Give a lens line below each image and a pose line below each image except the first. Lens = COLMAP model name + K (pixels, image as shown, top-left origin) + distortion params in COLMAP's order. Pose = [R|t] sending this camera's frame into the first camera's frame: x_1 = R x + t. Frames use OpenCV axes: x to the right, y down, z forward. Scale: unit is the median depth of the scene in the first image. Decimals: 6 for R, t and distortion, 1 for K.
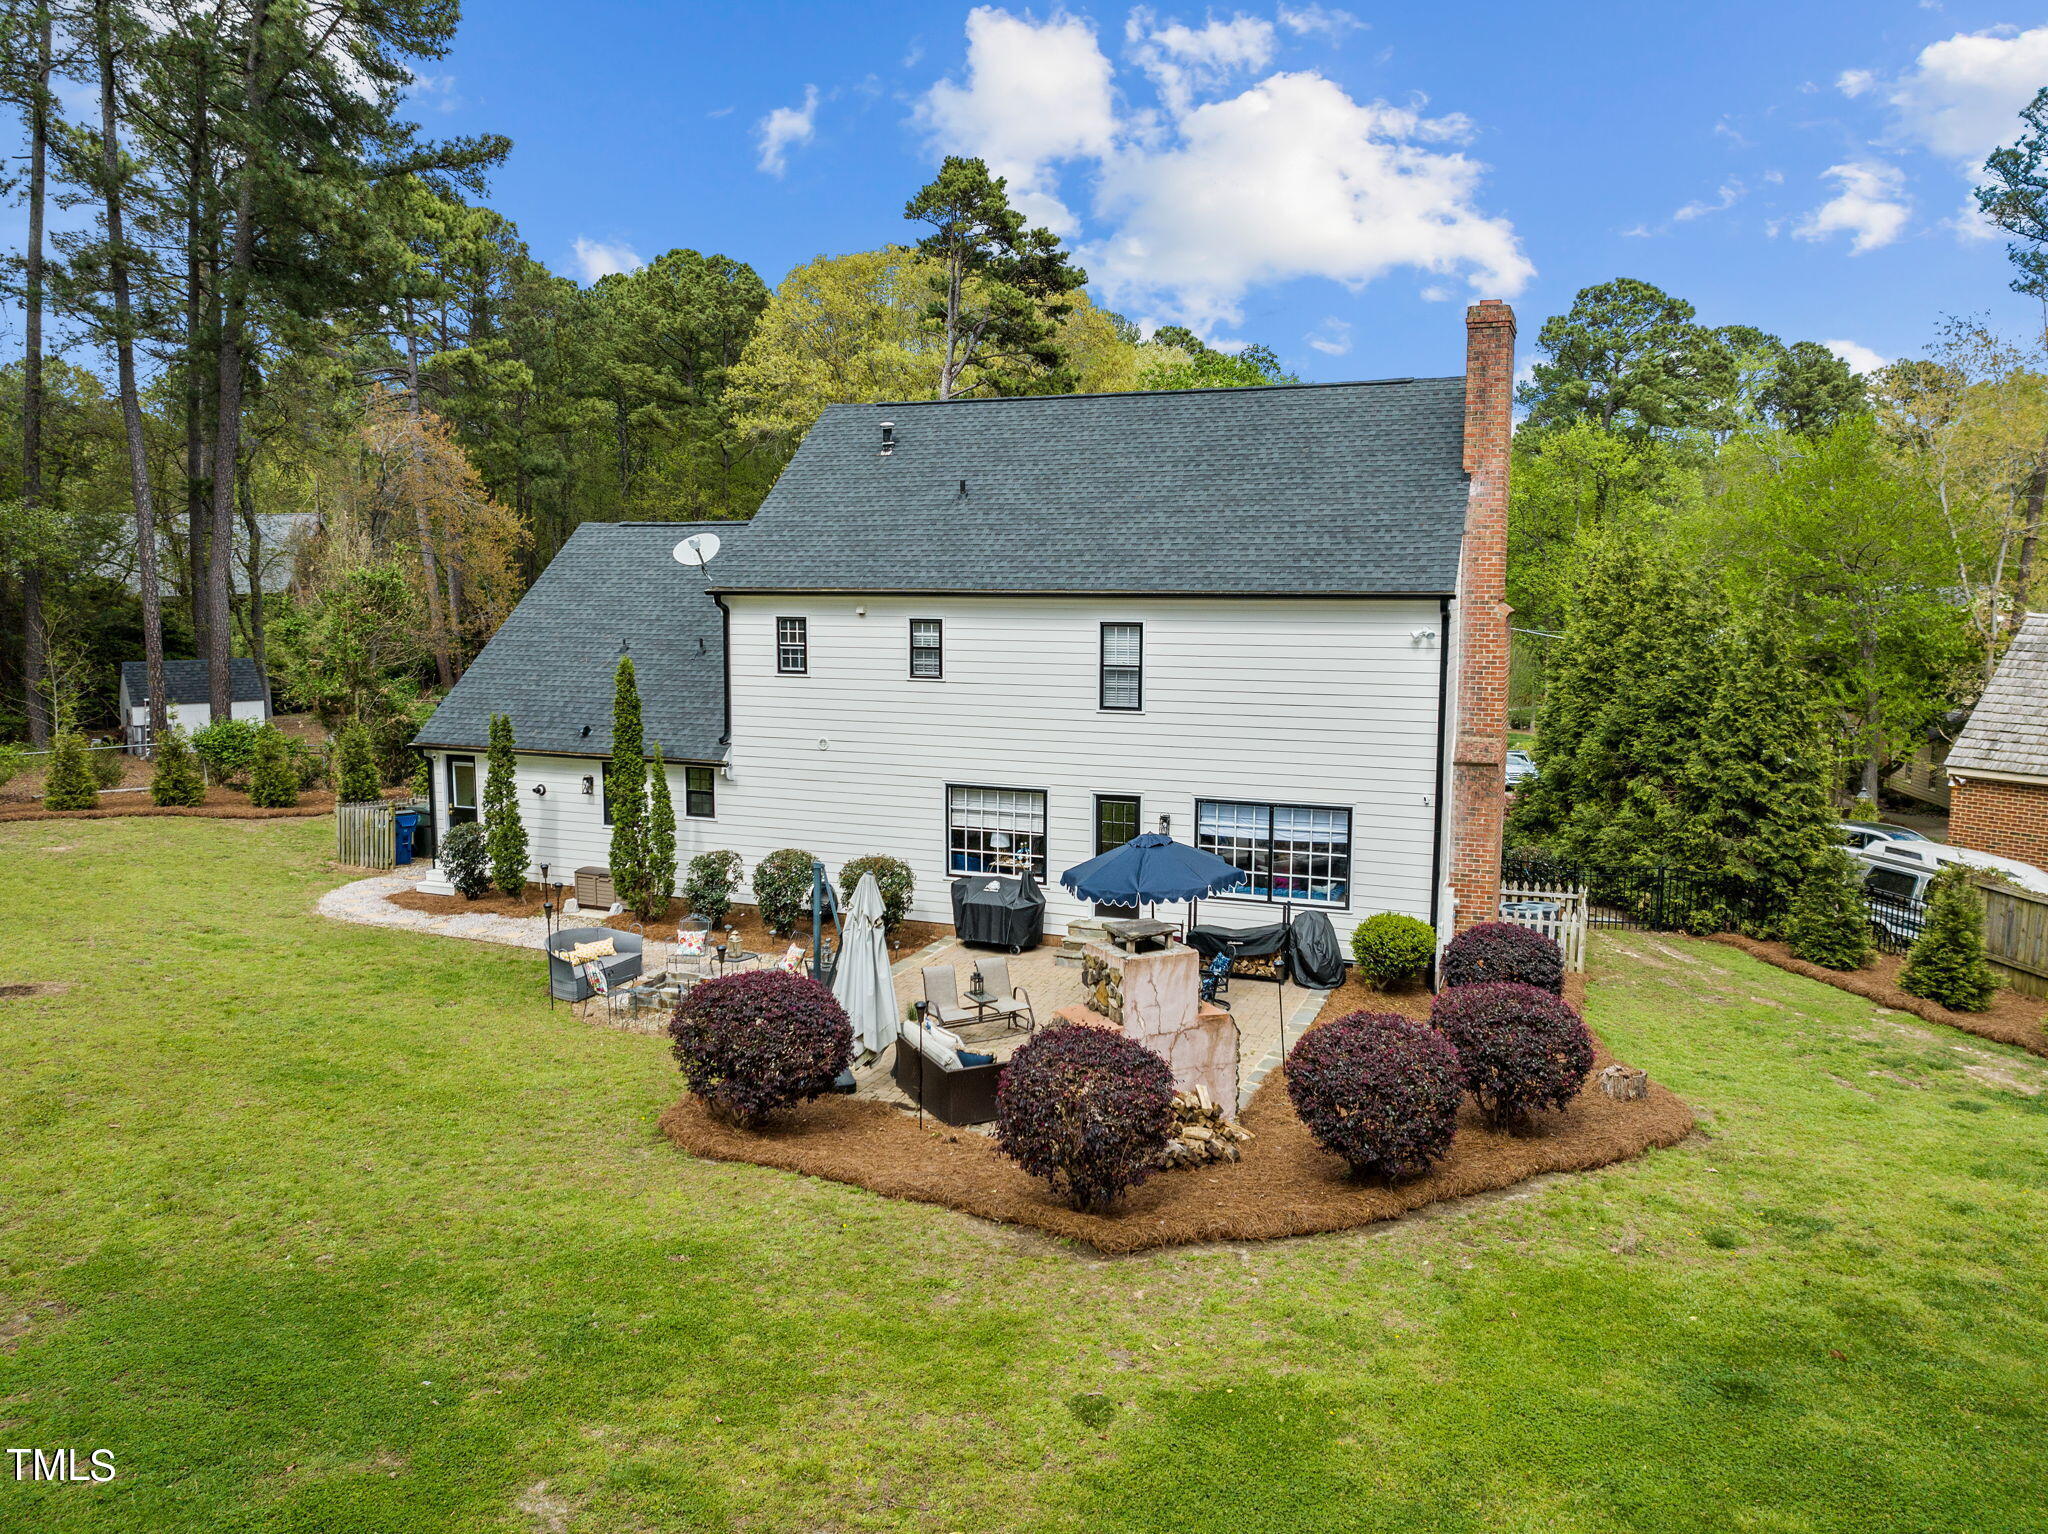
lens RADIAL K [[1453.7, 0, 1012.2], [0, 1453.7, 761.2], [0, 0, 1]] dist [-0.040701, 0.014476]
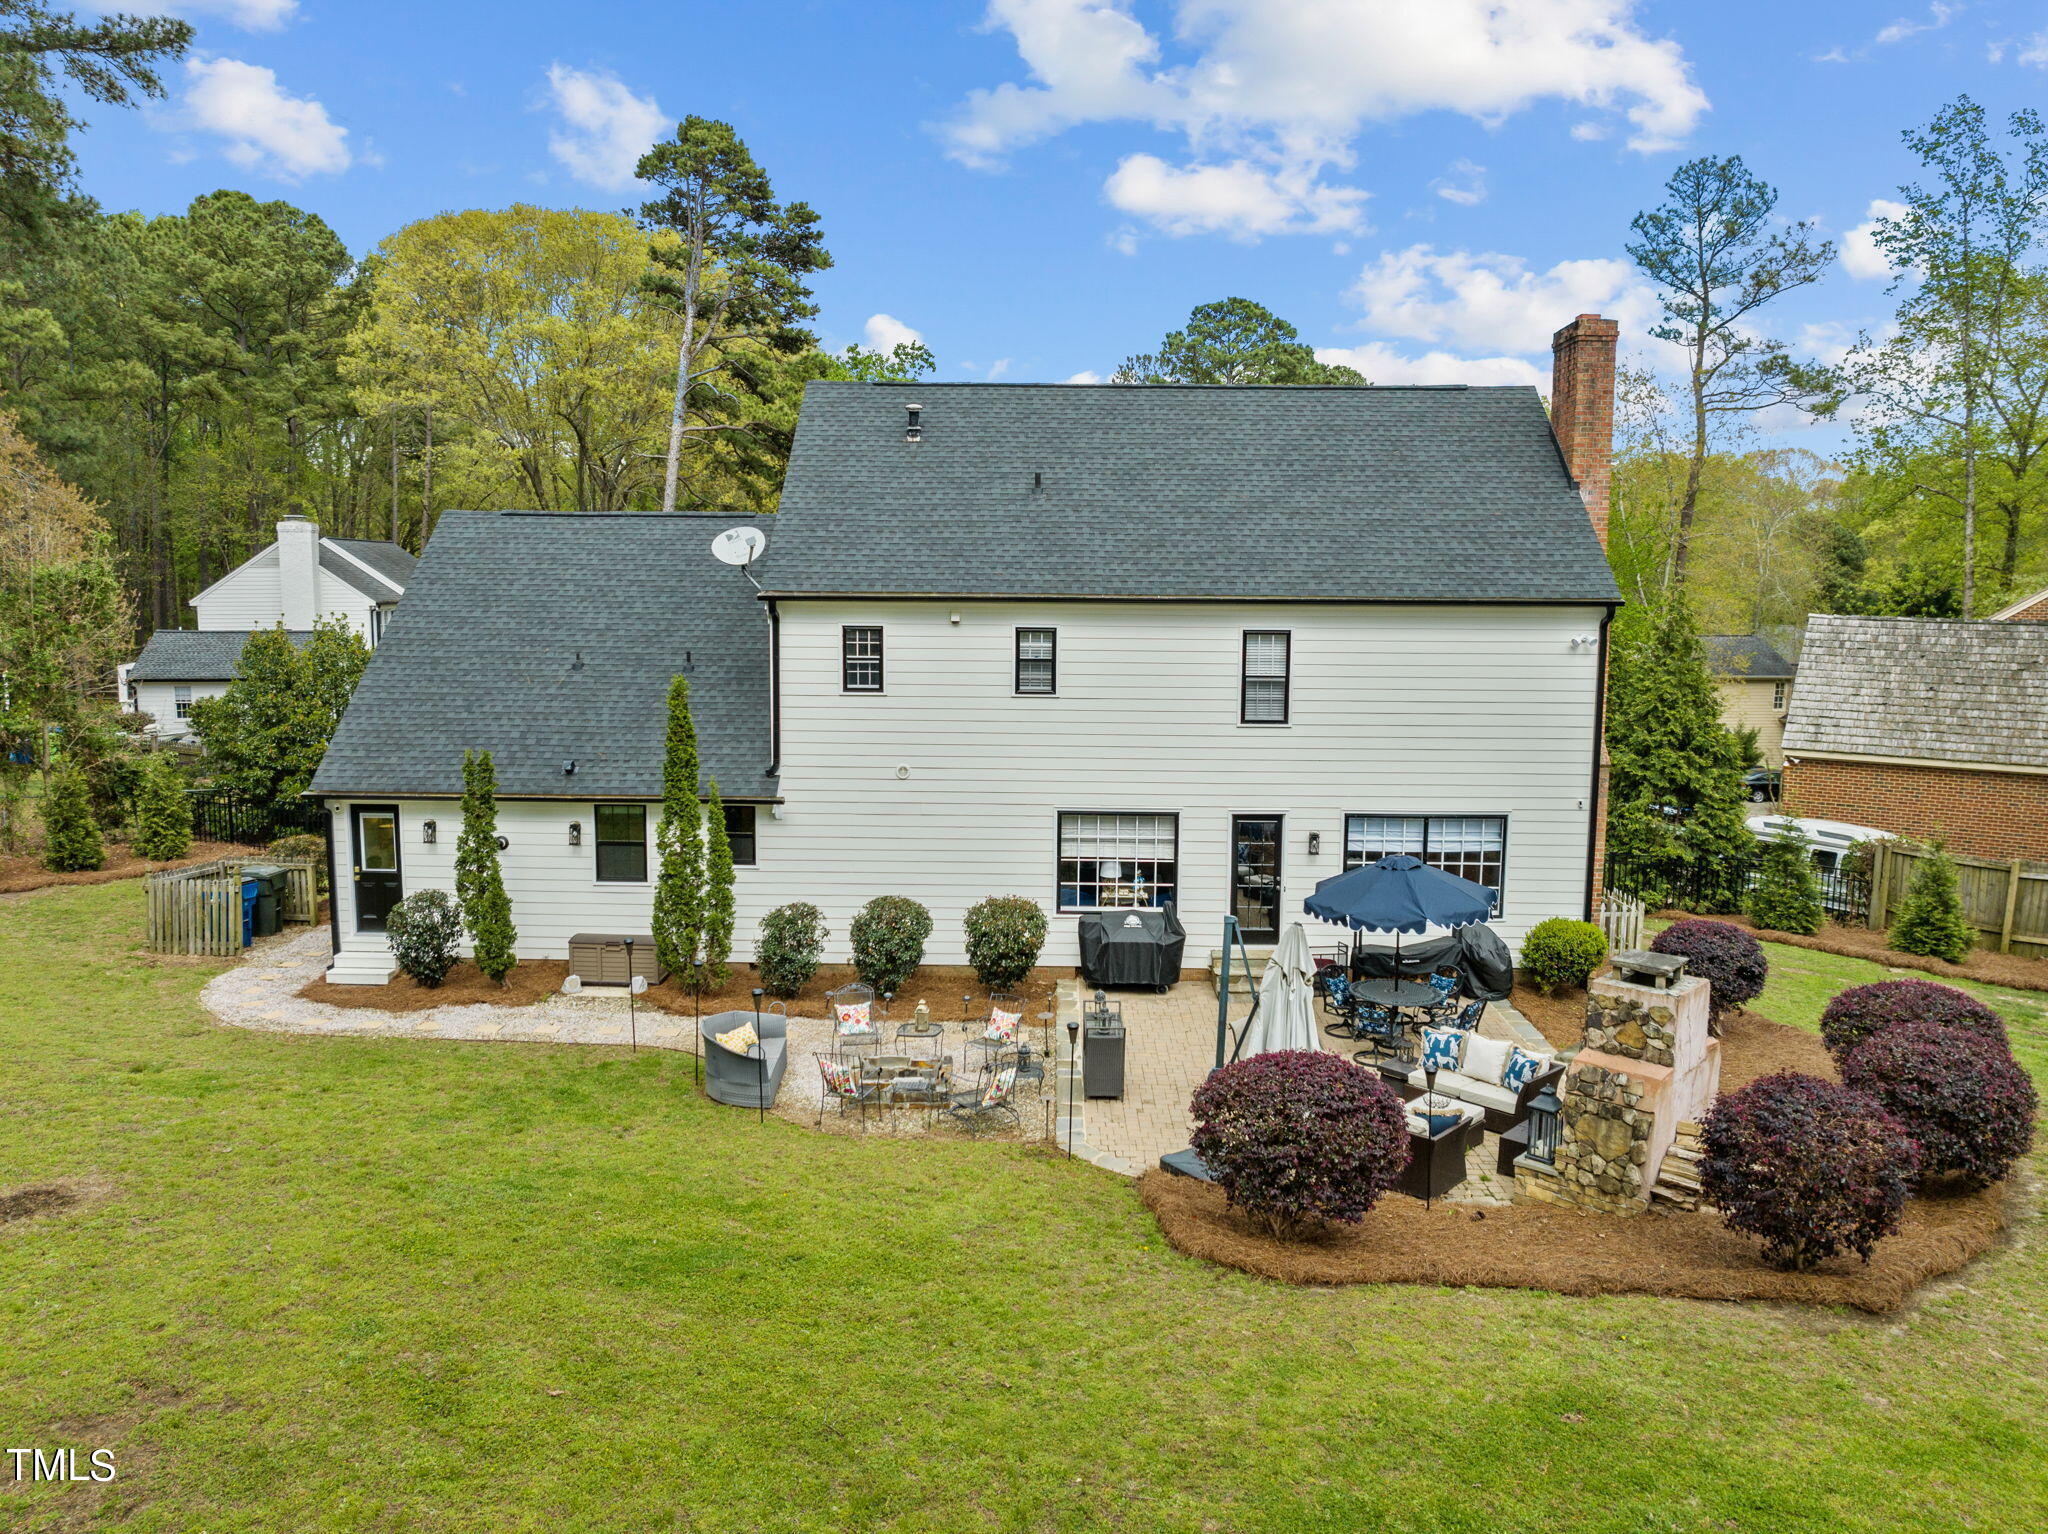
lens RADIAL K [[1453.7, 0, 1026.1], [0, 1453.7, 766.7], [0, 0, 1]] dist [-0.040701, 0.014476]
pose [[0.934504, -0.040998, 0.353583, -0.366352], [0.039524, 0.999154, 0.011393, -0.021918], [-0.353751, 0.003328, 0.935334, 0.161062]]
